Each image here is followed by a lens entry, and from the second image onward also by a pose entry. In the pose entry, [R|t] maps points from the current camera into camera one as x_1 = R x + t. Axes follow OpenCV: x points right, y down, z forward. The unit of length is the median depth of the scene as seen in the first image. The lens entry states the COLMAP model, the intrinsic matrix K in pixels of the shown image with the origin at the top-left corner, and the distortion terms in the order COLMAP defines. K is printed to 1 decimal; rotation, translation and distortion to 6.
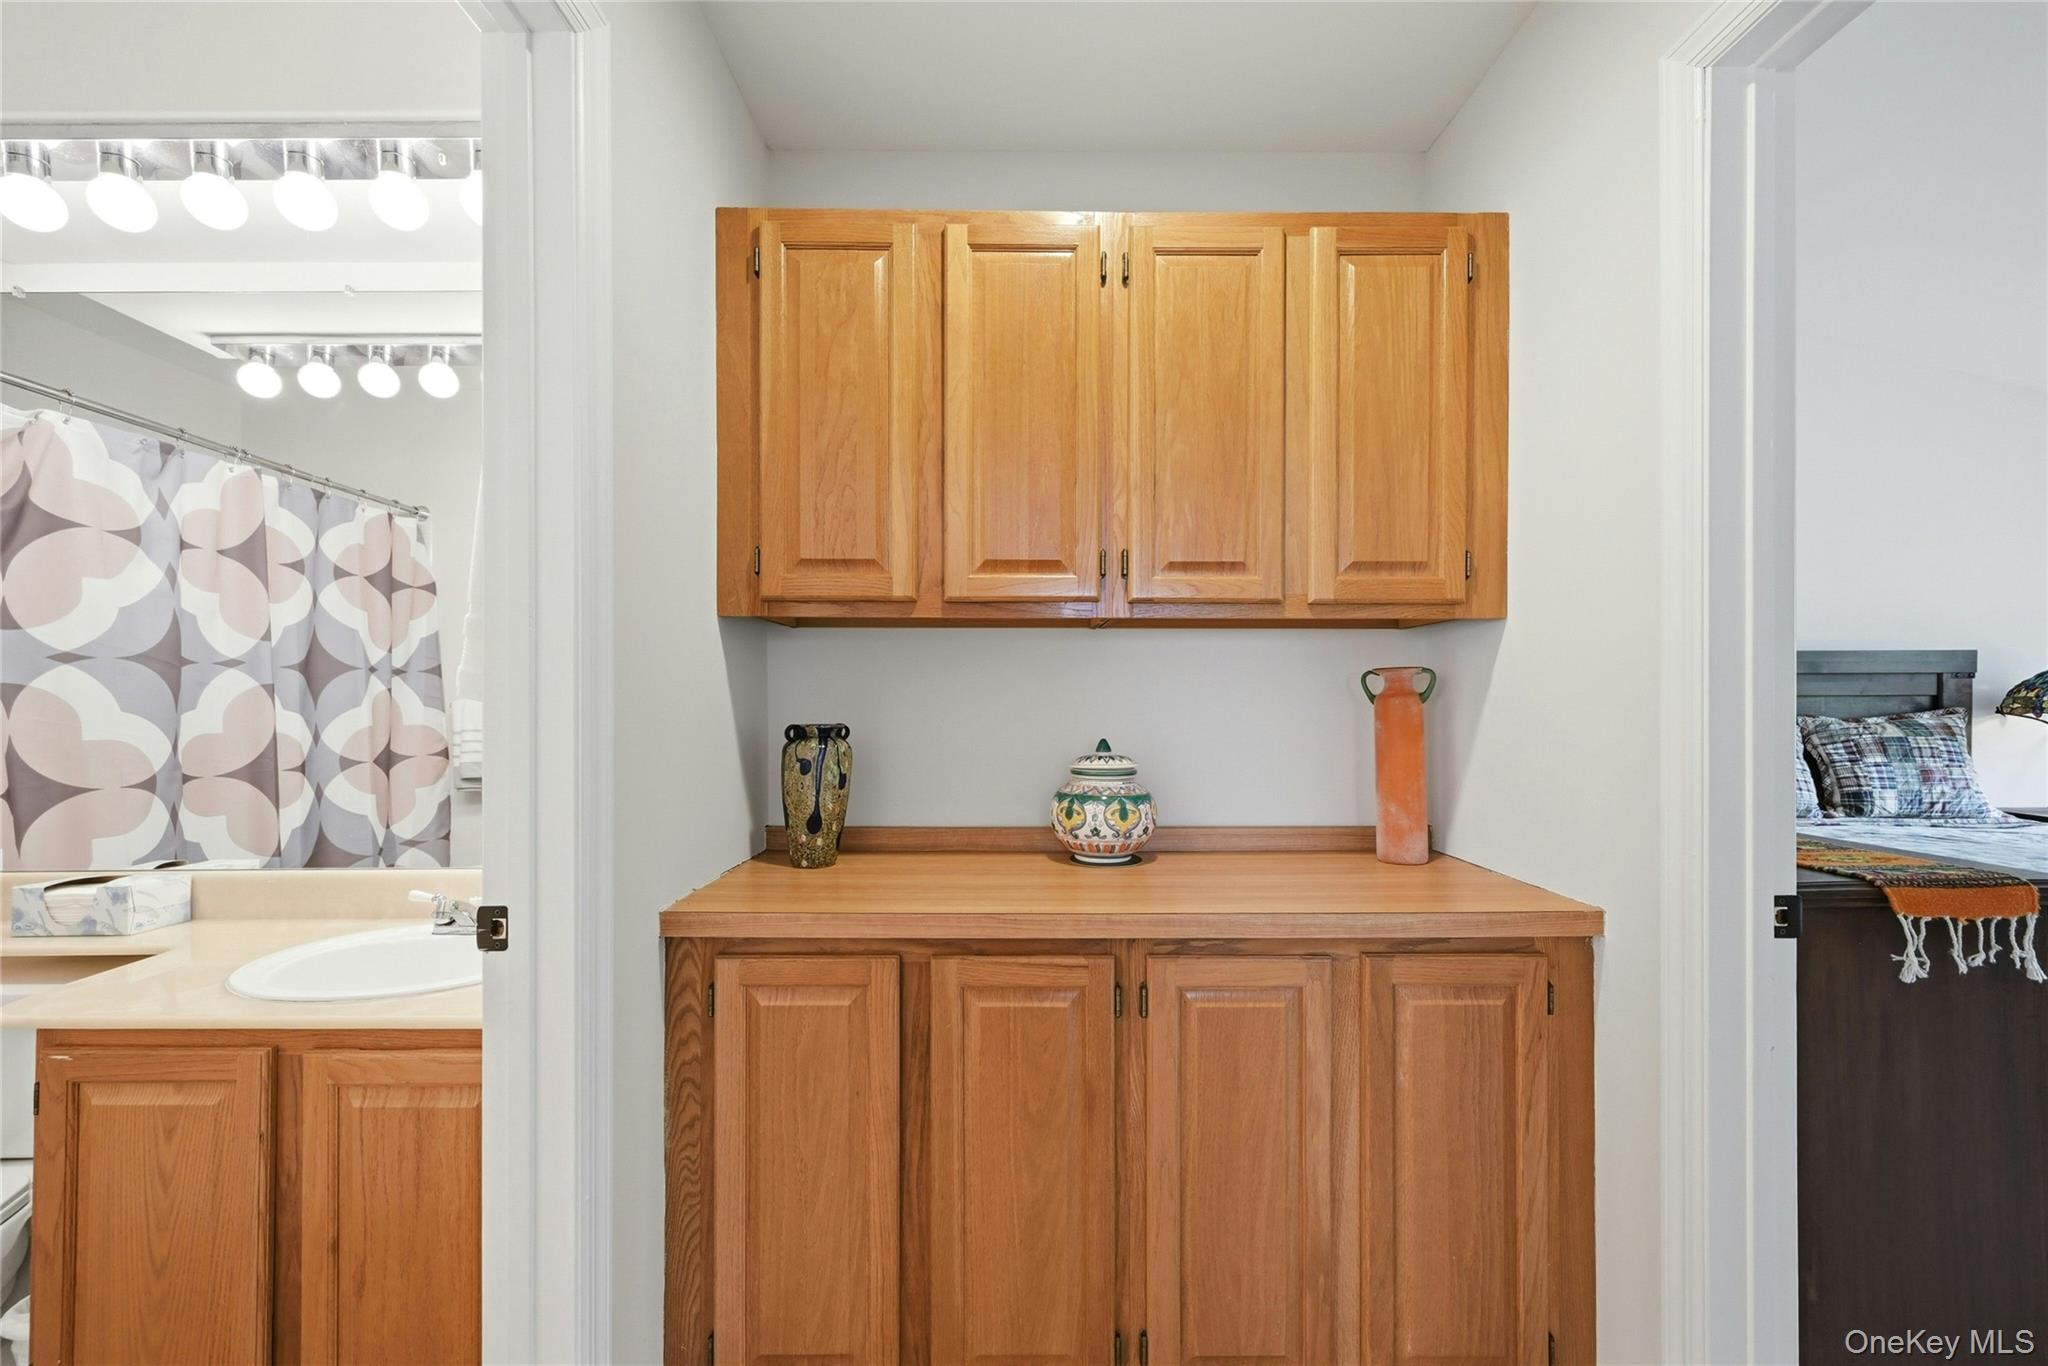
lens RADIAL K [[826.3, 0, 1016.8], [0, 826.3, 697.9], [0, 0, 1]] dist [-0.000551, -0.000233]
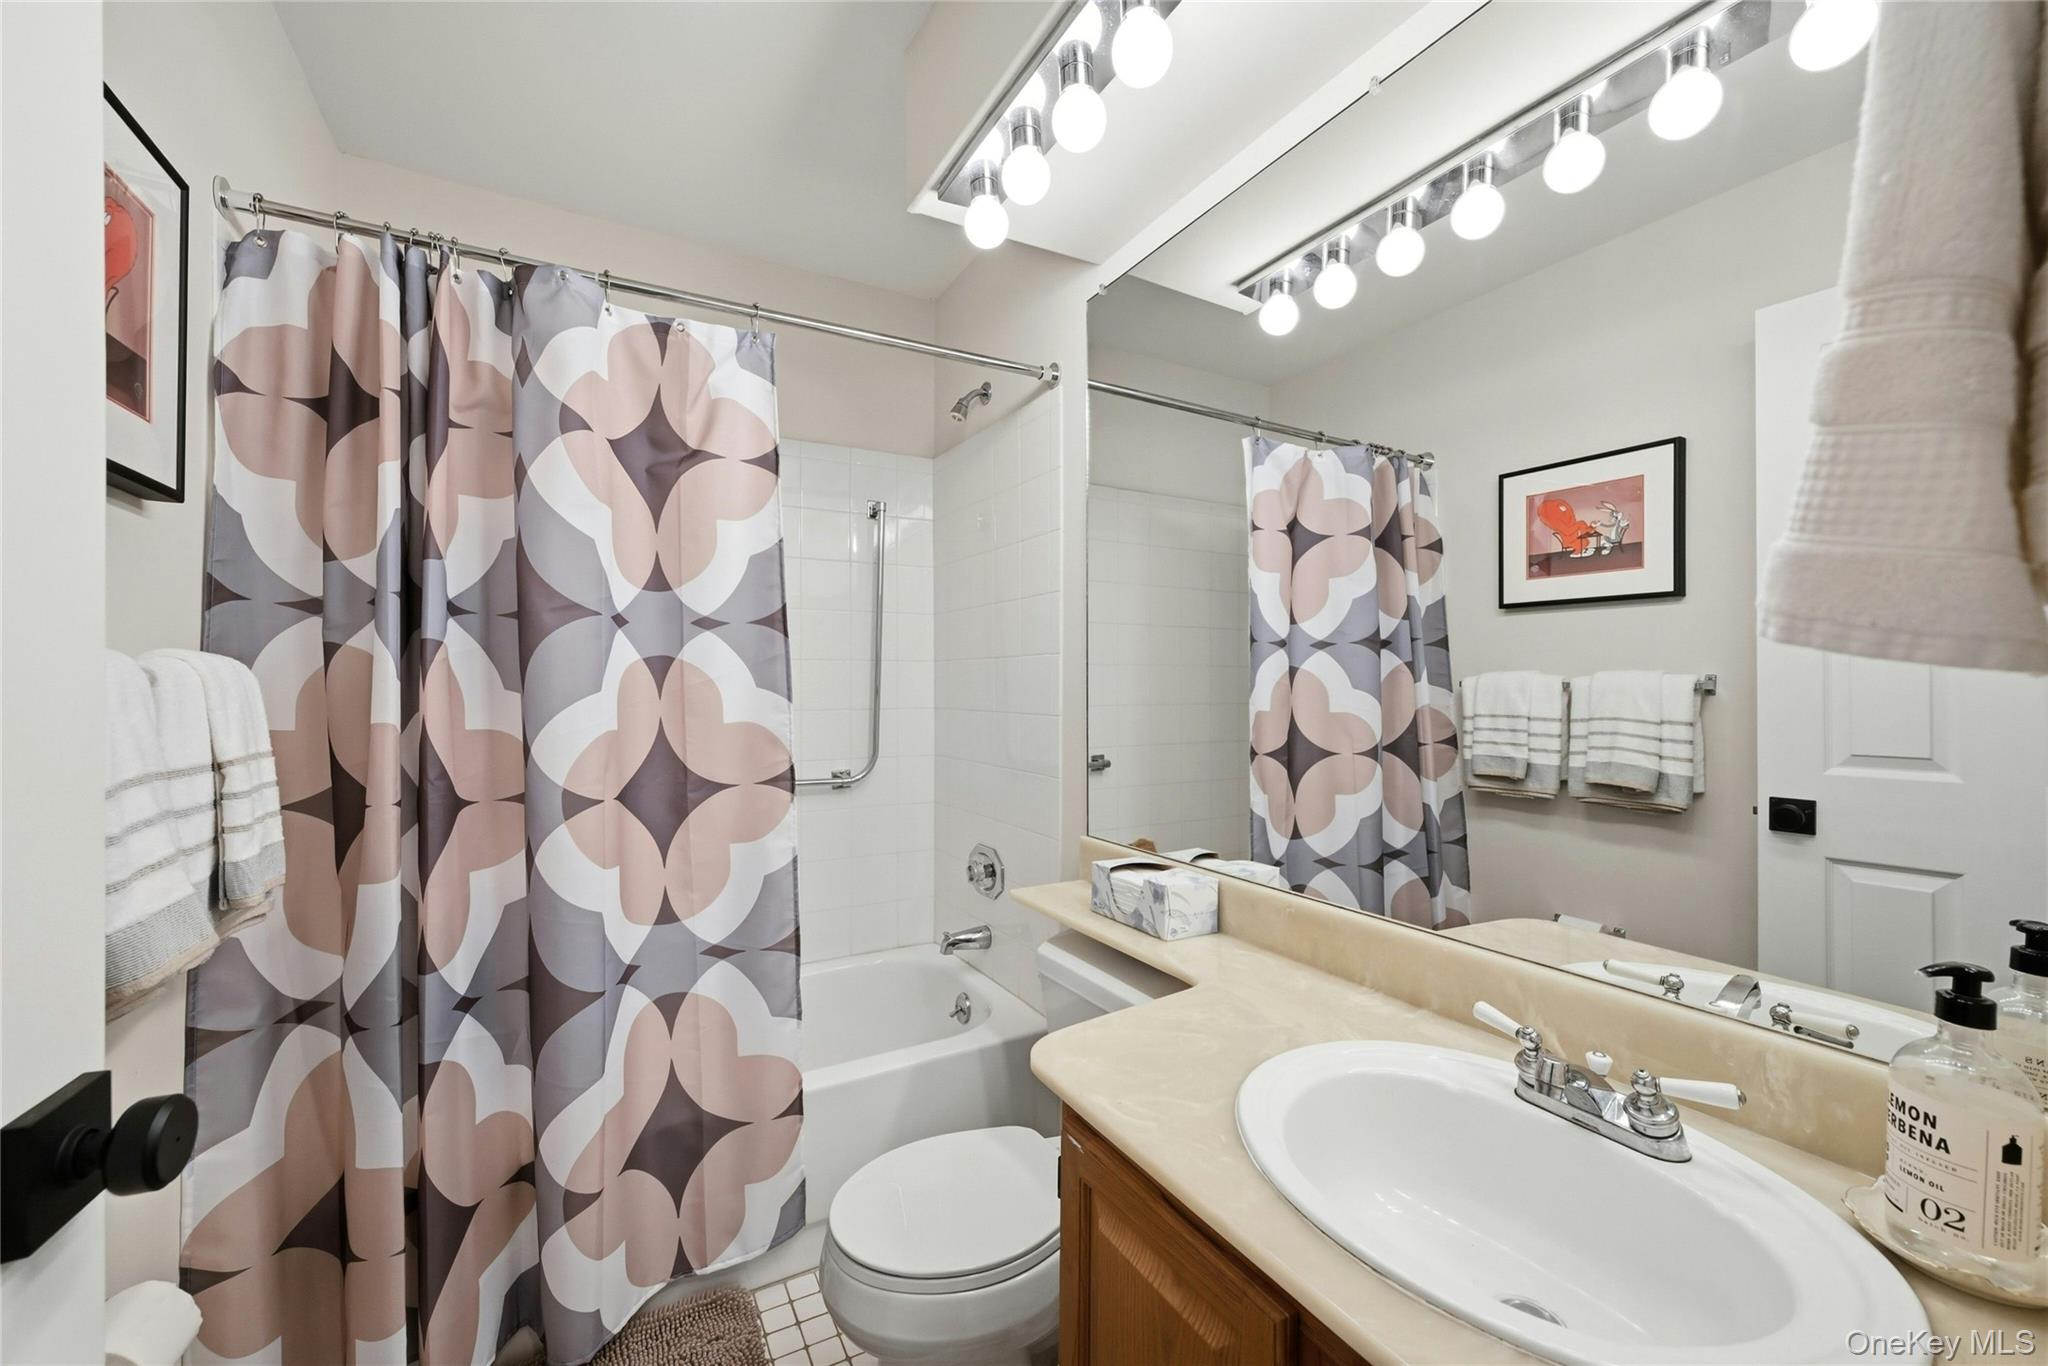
lens RADIAL K [[826.3, 0, 1023.8], [0, 826.3, 682.8], [0, 0, 1]] dist [-0.000551, -0.000233]
pose [[0.500170, 0.001477, -0.865926, -0.293834], [0.004324, 0.999982, 0.004203, 0.003865], [0.865916, -0.005847, 0.500155, 0.325966]]
